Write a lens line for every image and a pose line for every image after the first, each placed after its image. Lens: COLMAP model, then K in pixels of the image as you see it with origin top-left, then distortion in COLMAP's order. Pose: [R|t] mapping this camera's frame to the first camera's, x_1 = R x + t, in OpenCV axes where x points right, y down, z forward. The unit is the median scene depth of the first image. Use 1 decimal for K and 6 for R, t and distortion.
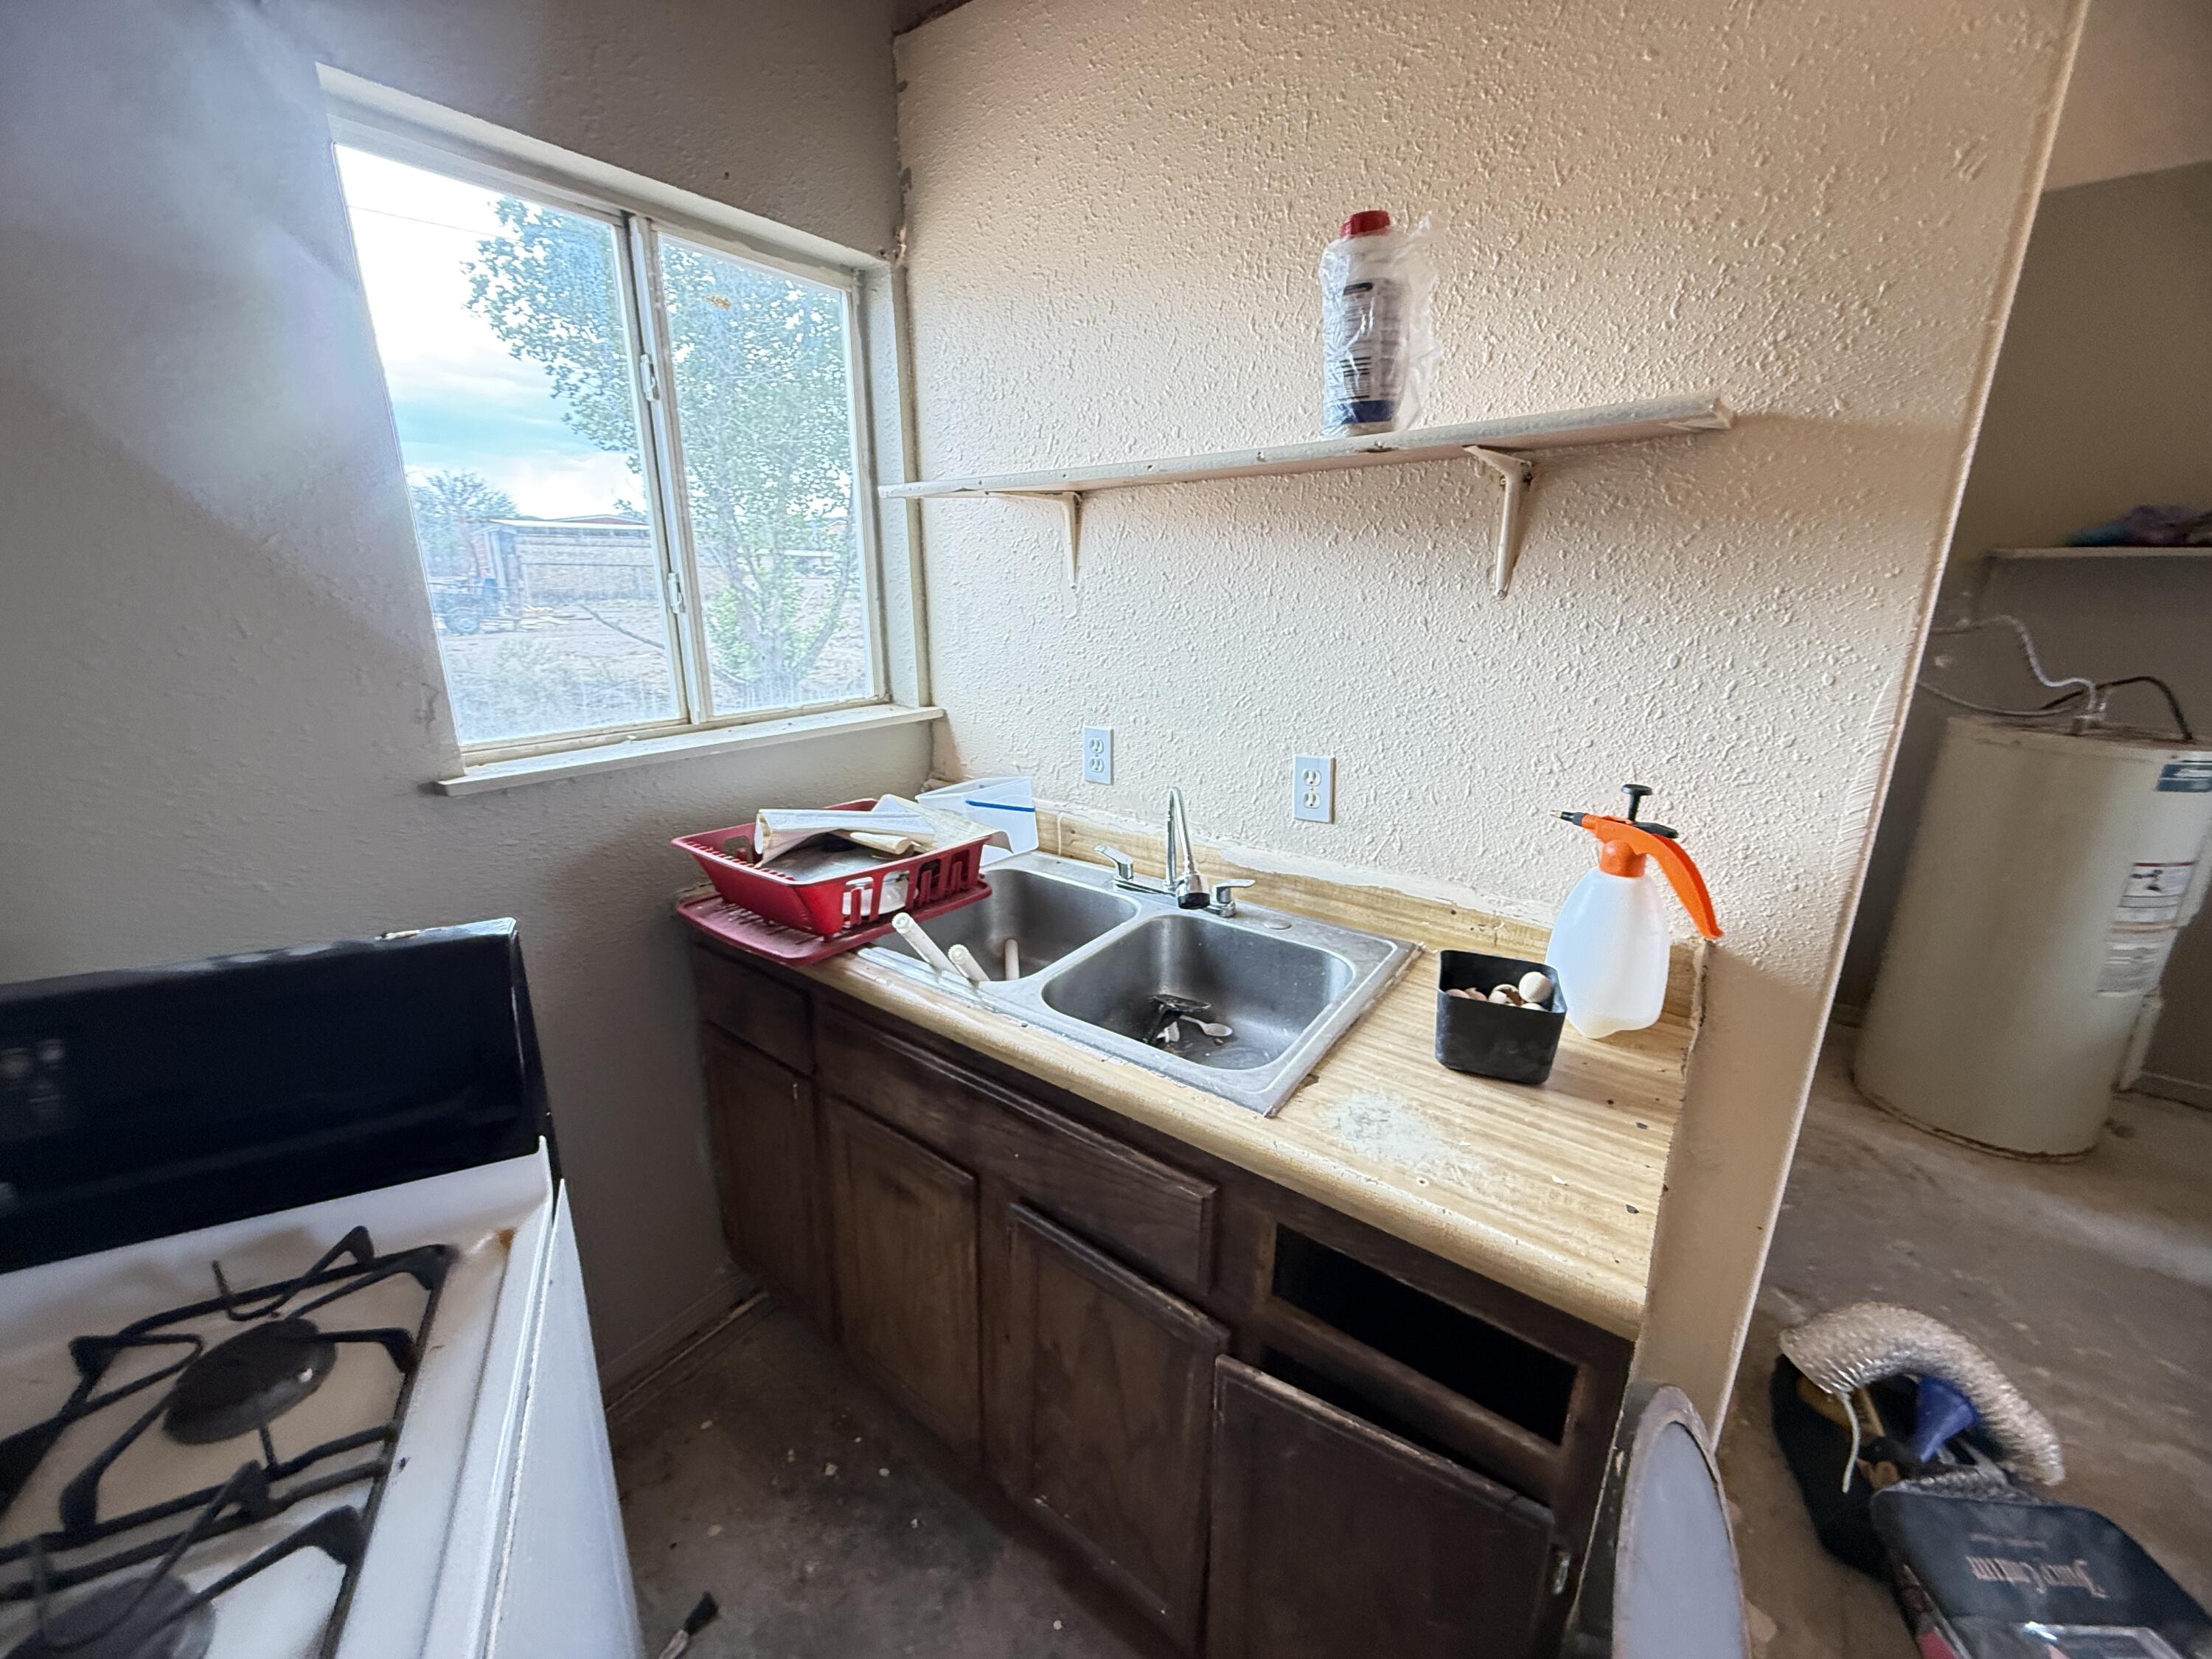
lens RADIAL K [[881.8, 0, 1100.2], [0, 881.8, 824.3], [0, 0, 1]] dist [0.001317, -0.000363]
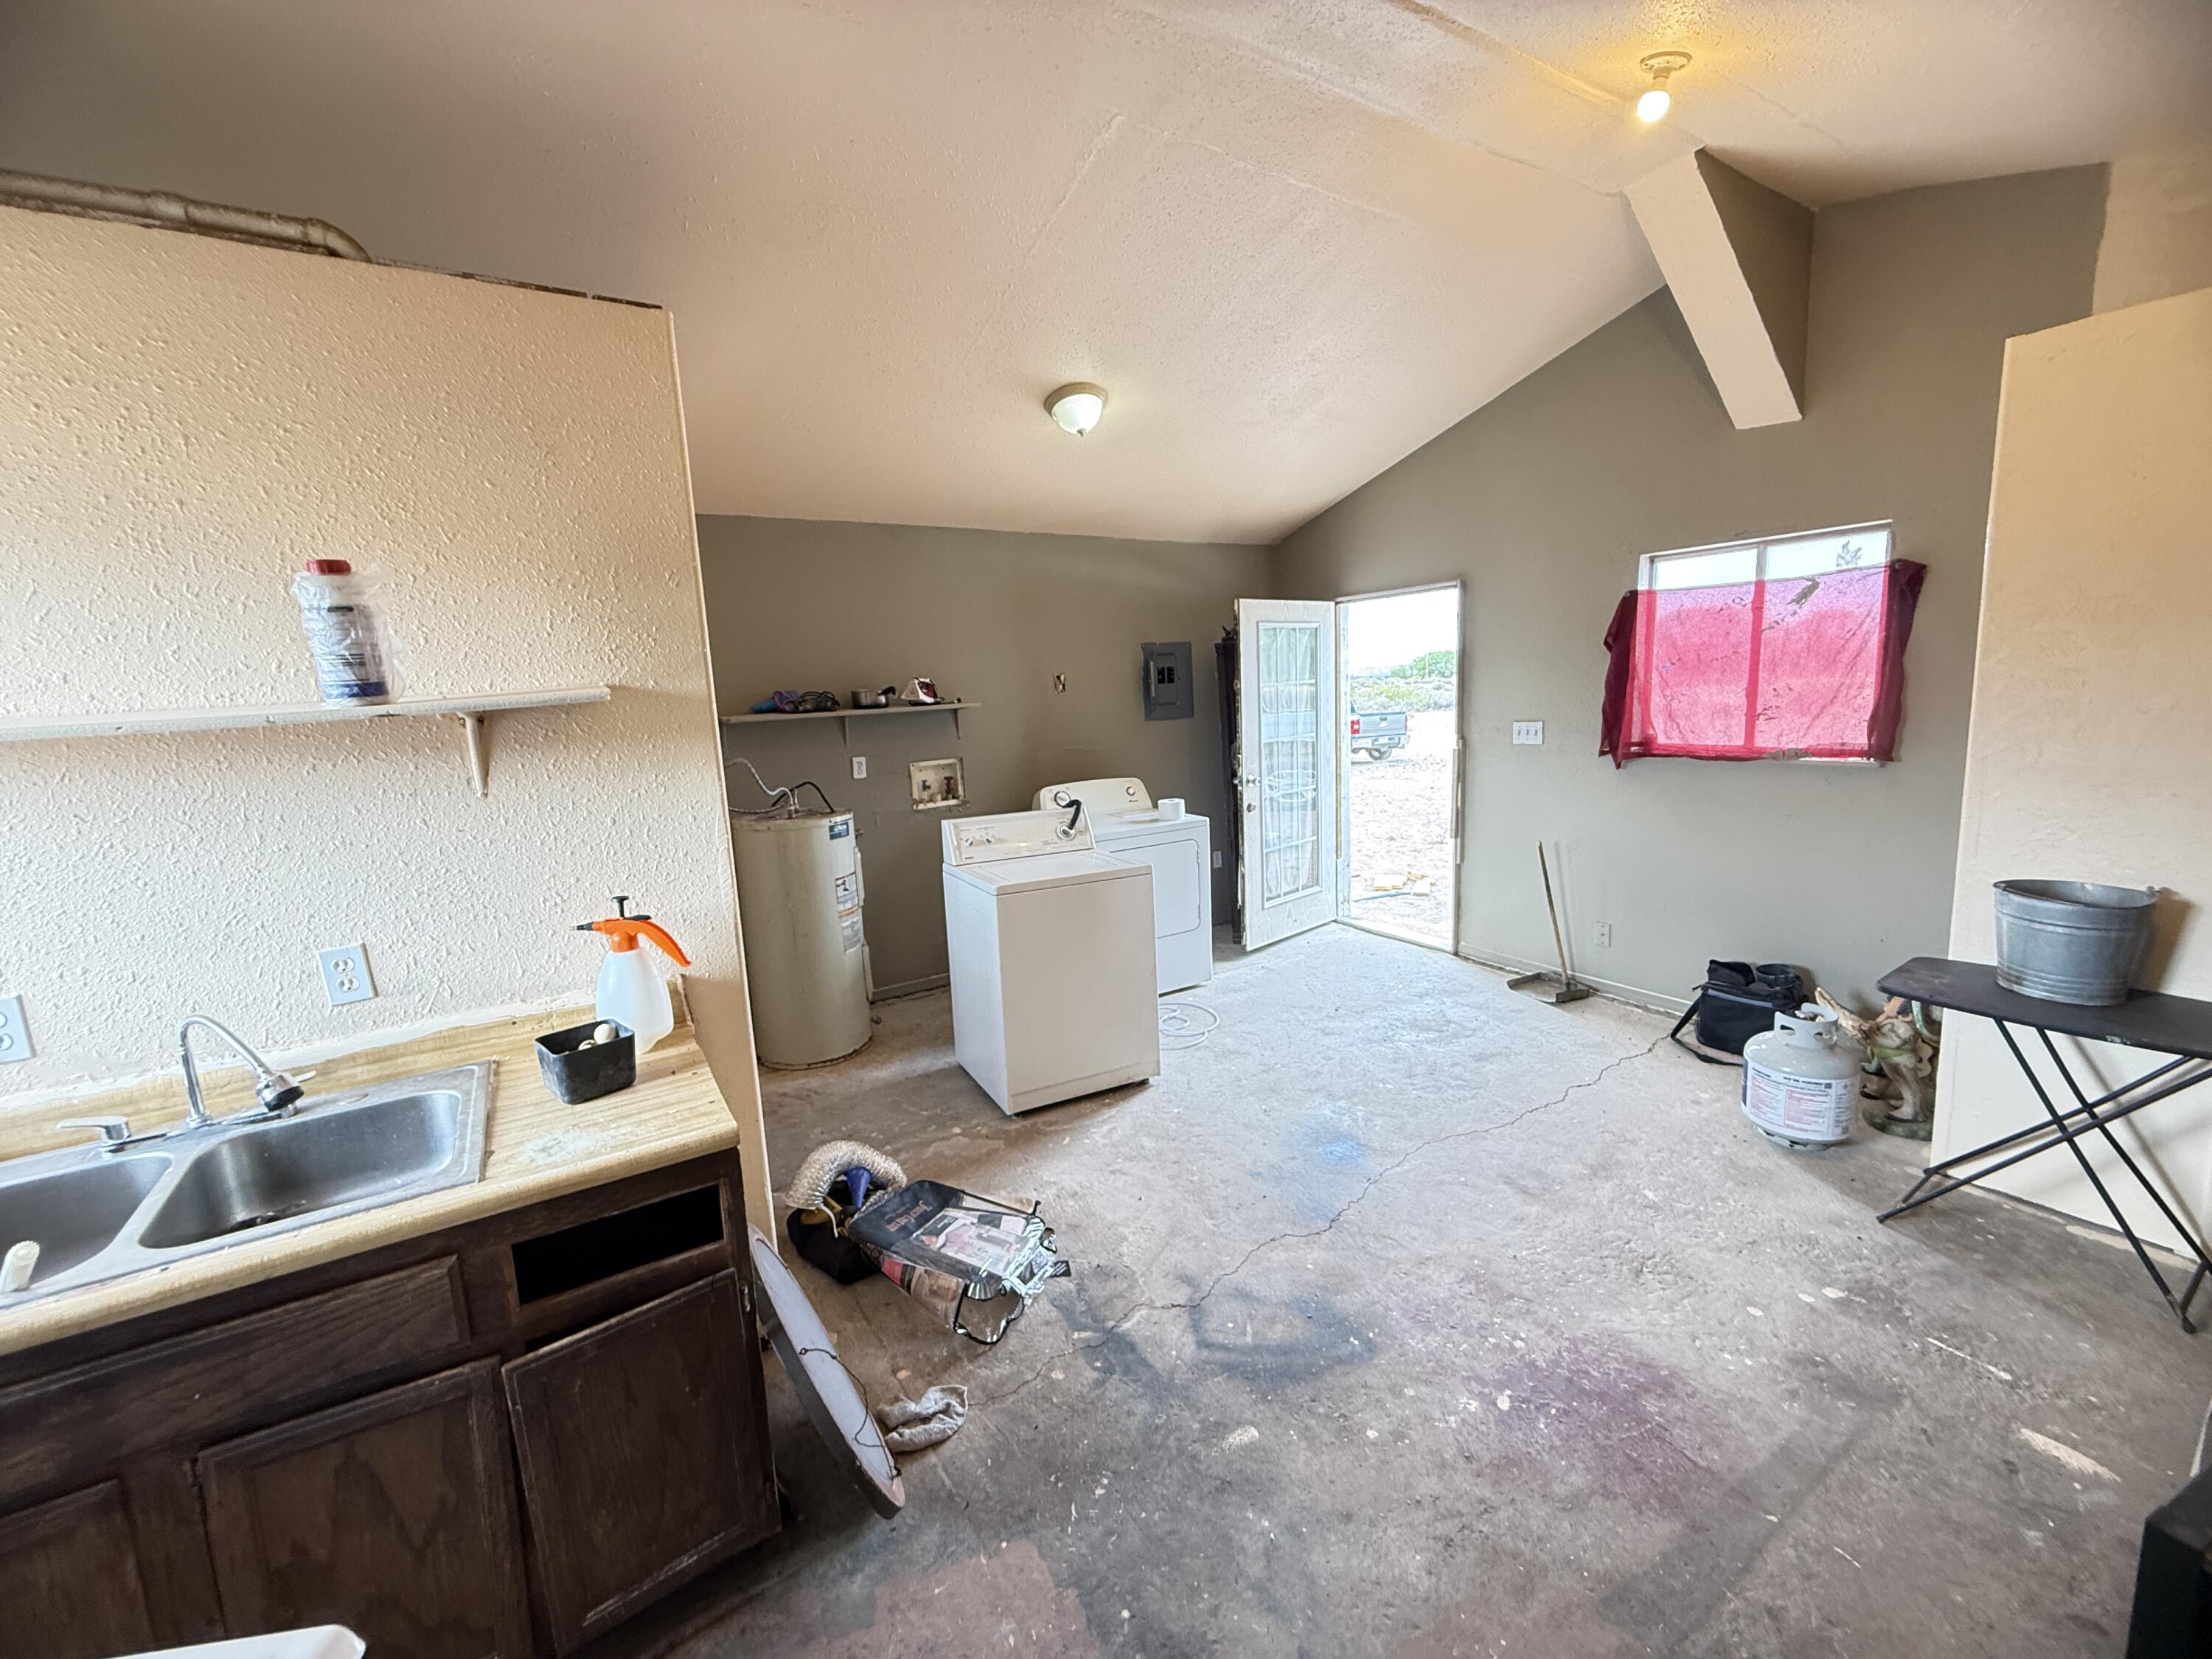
lens RADIAL K [[881.8, 0, 1103.9], [0, 881.8, 821.7], [0, 0, 1]] dist [0.001317, -0.000363]
pose [[0.367982, -0.164485, 0.915169, -0.456838], [0.303048, 0.951704, 0.049198, 0.013963], [-0.879063, 0.259236, 0.400057, -0.416521]]
